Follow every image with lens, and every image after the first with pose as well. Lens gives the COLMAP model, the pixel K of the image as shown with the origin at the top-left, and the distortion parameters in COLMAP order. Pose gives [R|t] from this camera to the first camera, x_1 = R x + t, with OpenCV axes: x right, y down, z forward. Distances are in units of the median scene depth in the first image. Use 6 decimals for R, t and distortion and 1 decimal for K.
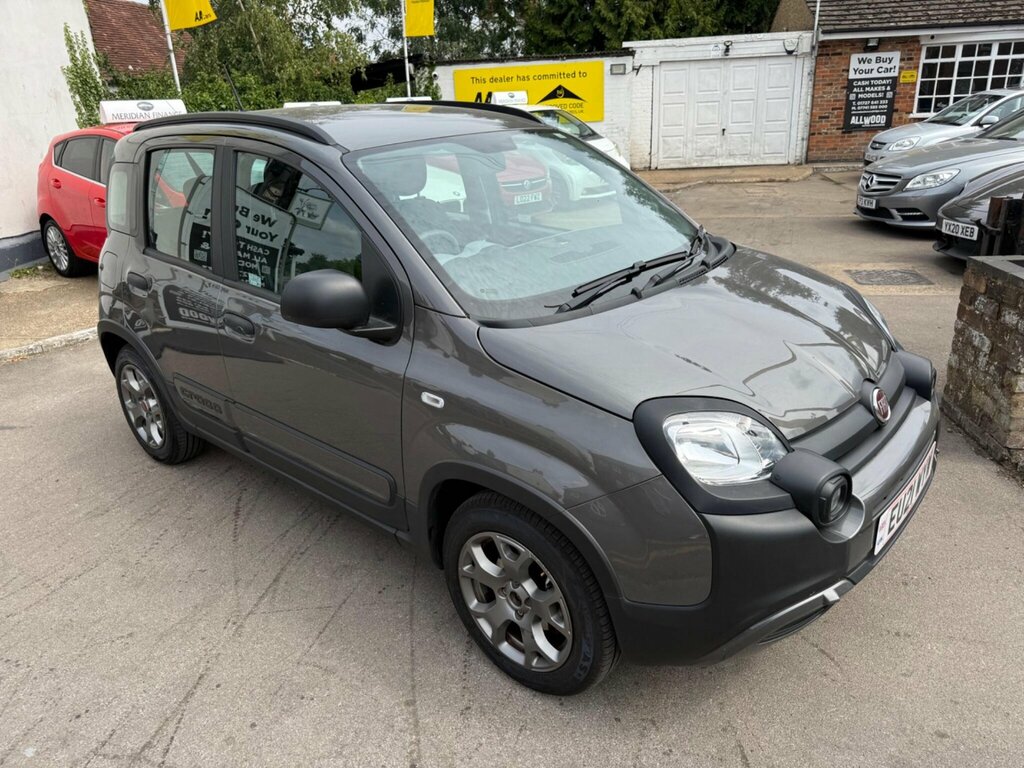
lens RADIAL K [[752.0, 0, 512.8], [0, 752.0, 395.4], [0, 0, 1]] dist [0.011261, -0.013964]
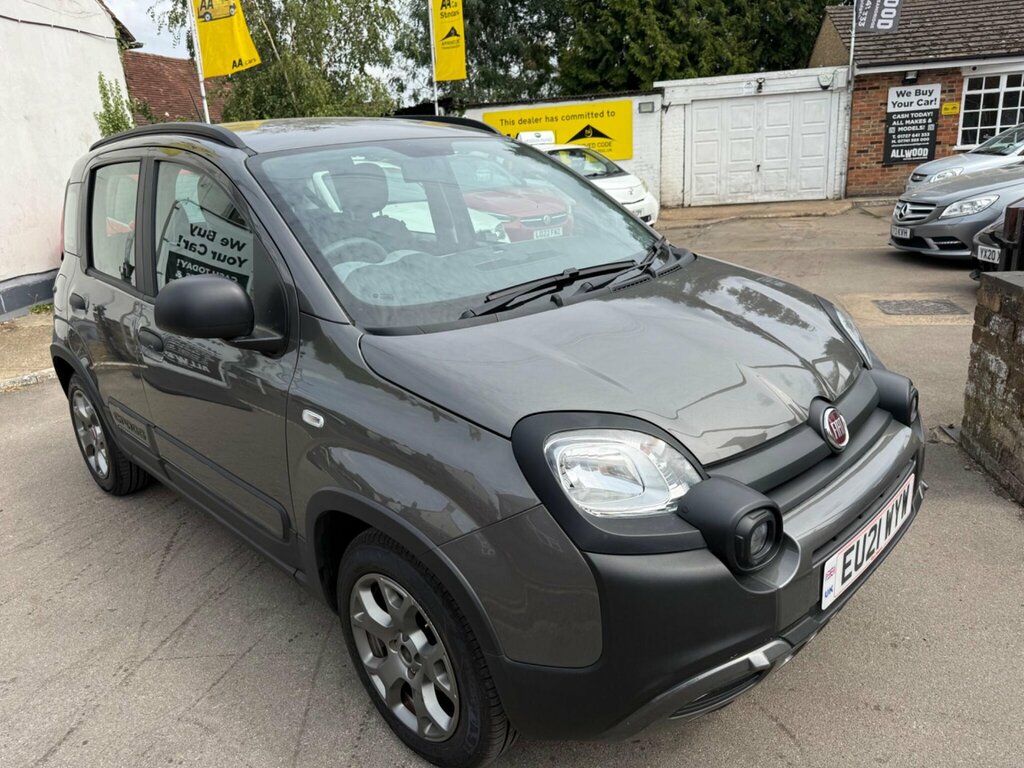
lens RADIAL K [[752.5, 0, 510.7], [0, 752.5, 383.0], [0, 0, 1]] dist [0.008233, -0.012390]
pose [[0.997484, 0.002515, -0.070844, 0.097210], [-0.007713, 0.997289, -0.073185, 0.014257], [0.070468, 0.073547, 0.994799, 0.071153]]
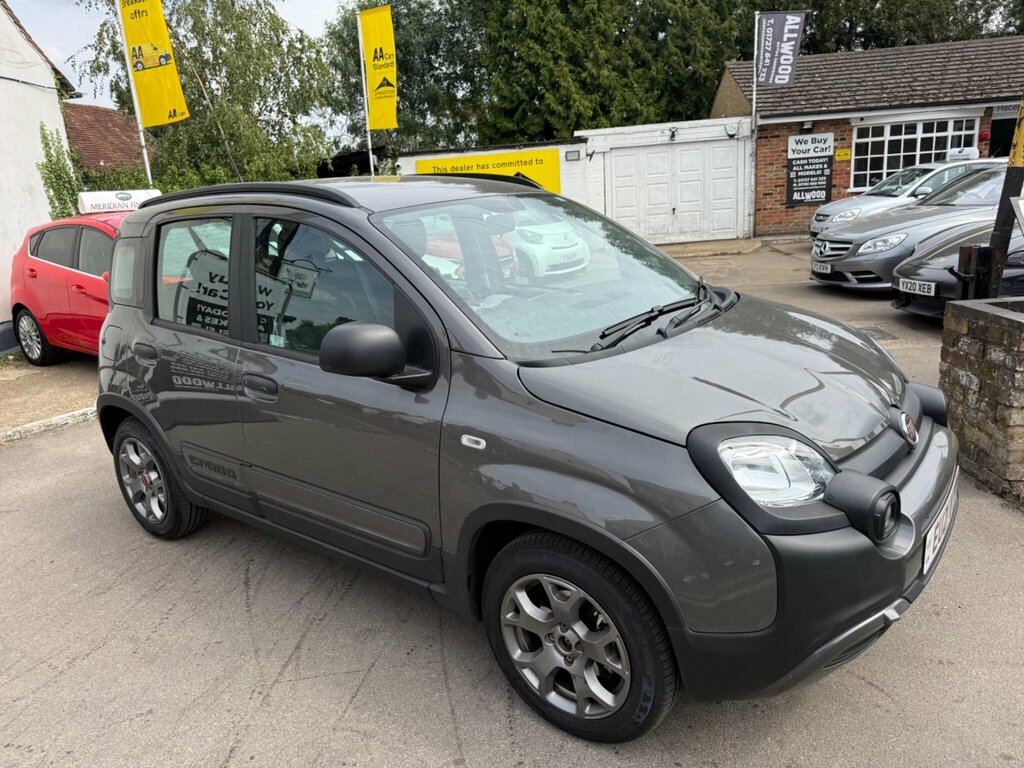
lens RADIAL K [[752.0, 0, 502.7], [0, 752.0, 391.7], [0, 0, 1]] dist [0.012604, -0.015769]
pose [[0.998185, -0.039184, 0.045725, -0.058123], [0.044132, 0.992641, -0.112767, 0.028067], [-0.040970, 0.114580, 0.992569, -0.004042]]
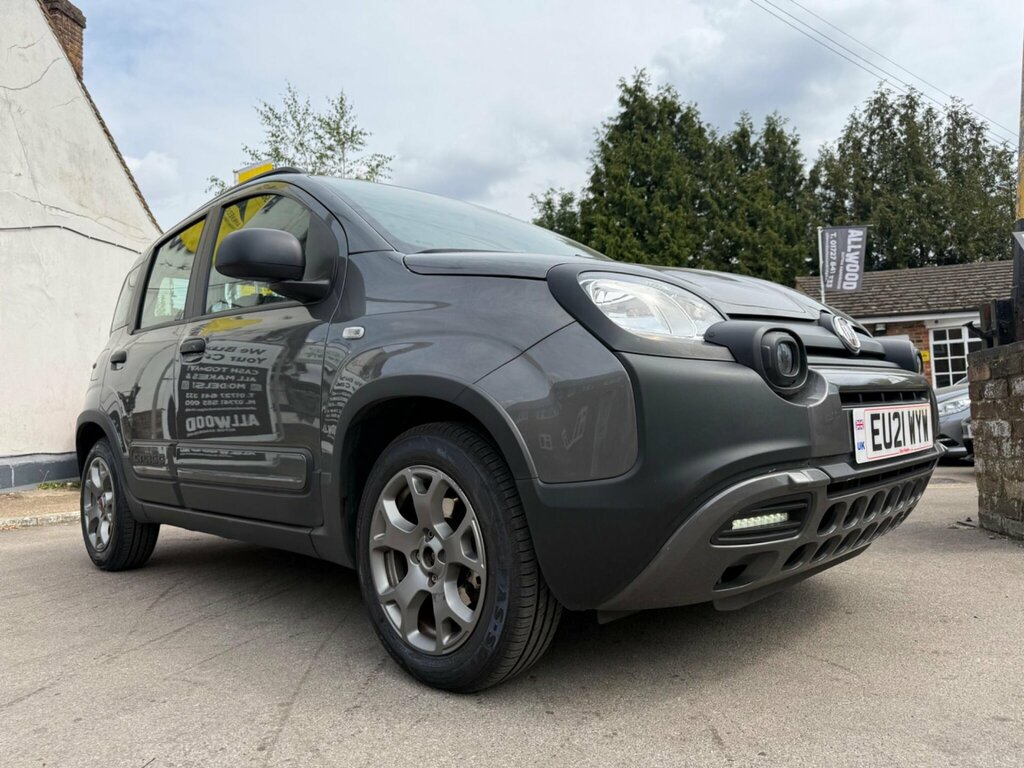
lens RADIAL K [[752.5, 0, 510.7], [0, 752.5, 383.0], [0, 0, 1]] dist [0.008233, -0.012390]
pose [[0.997721, -0.001200, -0.067457, 0.078909], [-0.027628, 0.904901, -0.424724, 0.236594], [0.061551, 0.425620, 0.902806, 0.101030]]
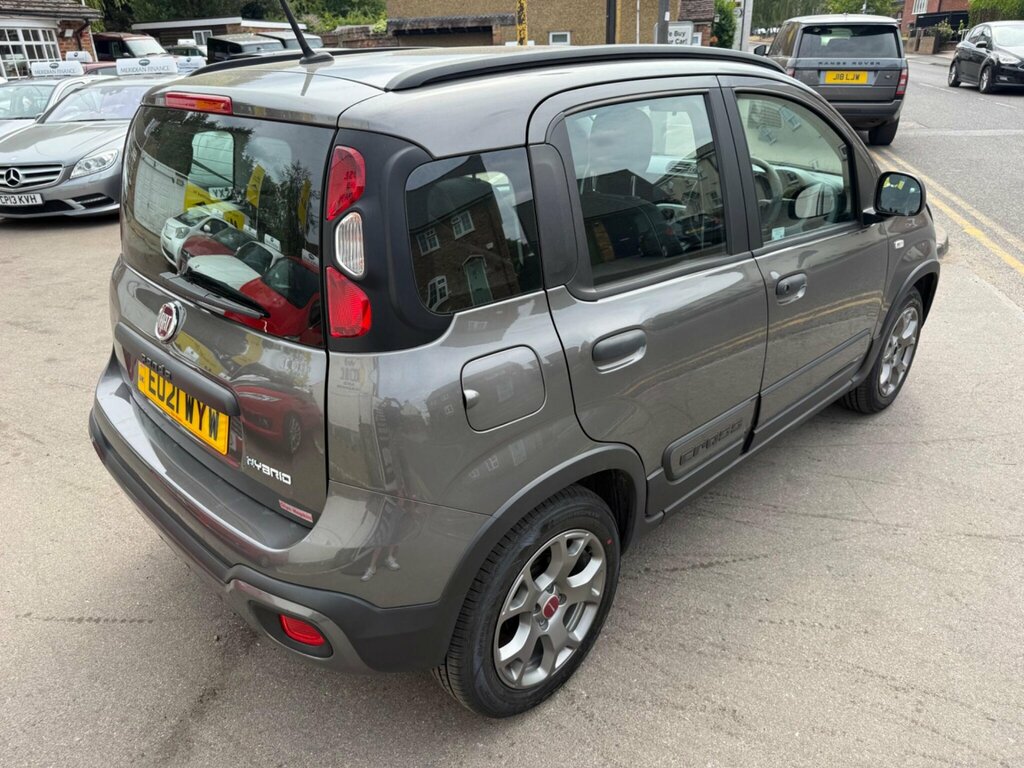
lens RADIAL K [[744.2, 0, 503.4], [0, 744.2, 369.3], [0, 0, 1]] dist [0.063065, -0.095833]
pose [[0.056122, -0.359369, 0.931506, -0.836919], [0.390317, 0.866627, 0.310823, -0.284169], [-0.918968, 0.346139, 0.188905, 0.783966]]
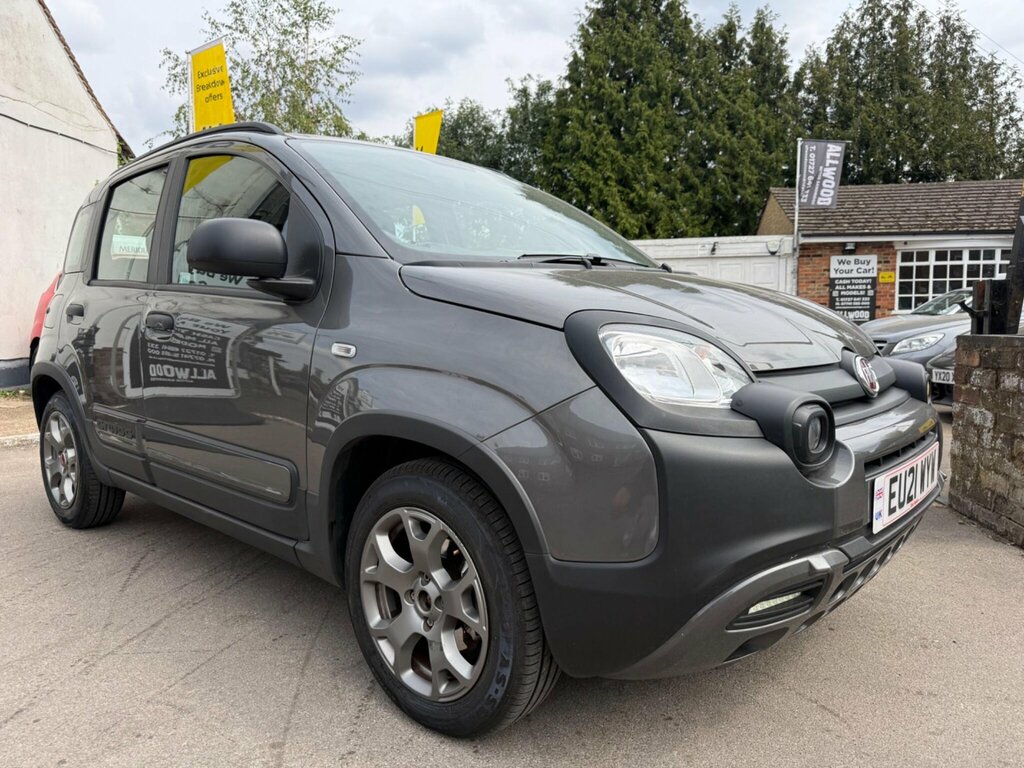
lens RADIAL K [[752.7, 0, 508.3], [0, 752.7, 384.6], [0, 0, 1]] dist [0.001474, -0.006160]
pose [[0.999120, 0.039330, -0.014541, 0.050139], [-0.041847, 0.957334, -0.285938, 0.147019], [0.002675, 0.286295, 0.958138, 0.096678]]
